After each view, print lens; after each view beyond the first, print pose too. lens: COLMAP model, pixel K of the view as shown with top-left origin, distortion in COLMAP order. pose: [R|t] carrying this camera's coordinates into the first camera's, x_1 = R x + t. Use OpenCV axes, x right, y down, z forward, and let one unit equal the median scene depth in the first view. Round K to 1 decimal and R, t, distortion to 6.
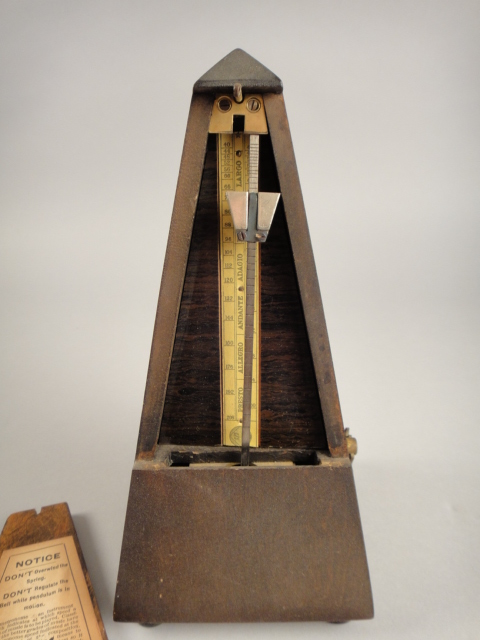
lens RADIAL K [[480.4, 0, 243.0], [0, 480.4, 324.3], [0, 0, 1]] dist [0.089541, -0.021048]
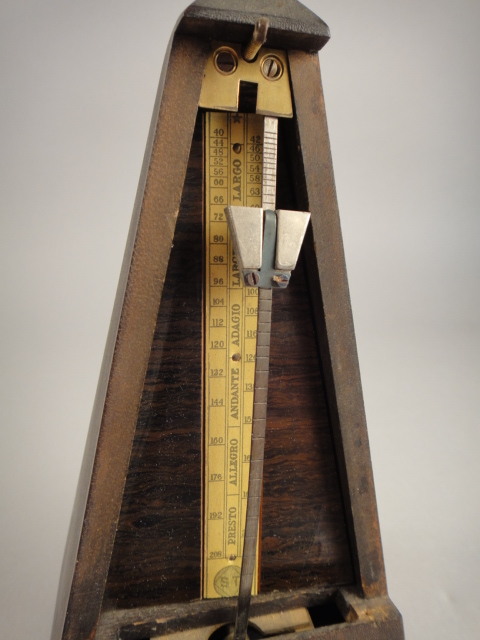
lens RADIAL K [[480.4, 0, 251.2], [0, 480.4, 337.4], [0, 0, 1]] dist [0.089541, -0.021048]
pose [[0.971091, -0.017235, 0.238085, -0.139742], [0.023651, 0.999429, -0.024117, -0.085334], [-0.237534, 0.029051, 0.970945, 0.369601]]
